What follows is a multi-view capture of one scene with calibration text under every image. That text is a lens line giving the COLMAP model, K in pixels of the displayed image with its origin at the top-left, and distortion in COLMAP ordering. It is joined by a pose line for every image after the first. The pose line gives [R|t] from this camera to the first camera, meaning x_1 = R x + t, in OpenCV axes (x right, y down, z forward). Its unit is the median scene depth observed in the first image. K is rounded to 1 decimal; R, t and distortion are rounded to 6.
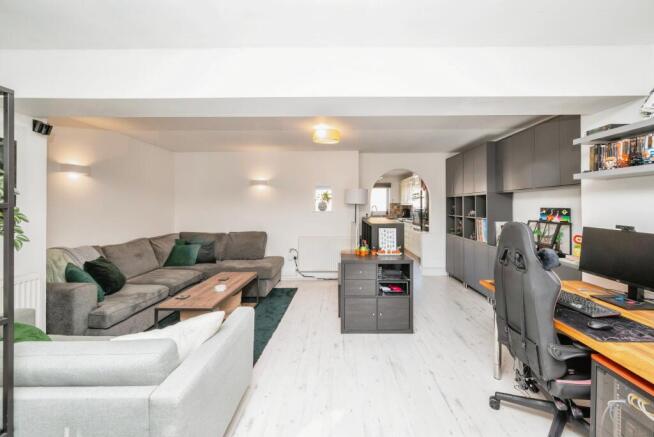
lens RADIAL K [[258.3, 0, 346.4], [0, 258.3, 206.9], [0, 0, 1]] dist [-0.004121, -0.000160]
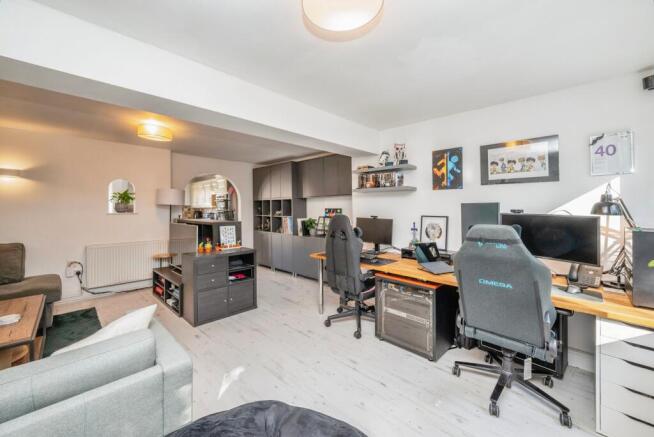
lens RADIAL K [[258.3, 0, 309.4], [0, 258.3, 203.8], [0, 0, 1]] dist [-0.004121, -0.000160]
pose [[0.735324, 0.016037, 0.677525, -0.323729], [0.002153, 0.999660, -0.025998, 0.013447], [-0.677712, 0.020575, 0.735040, -0.081998]]
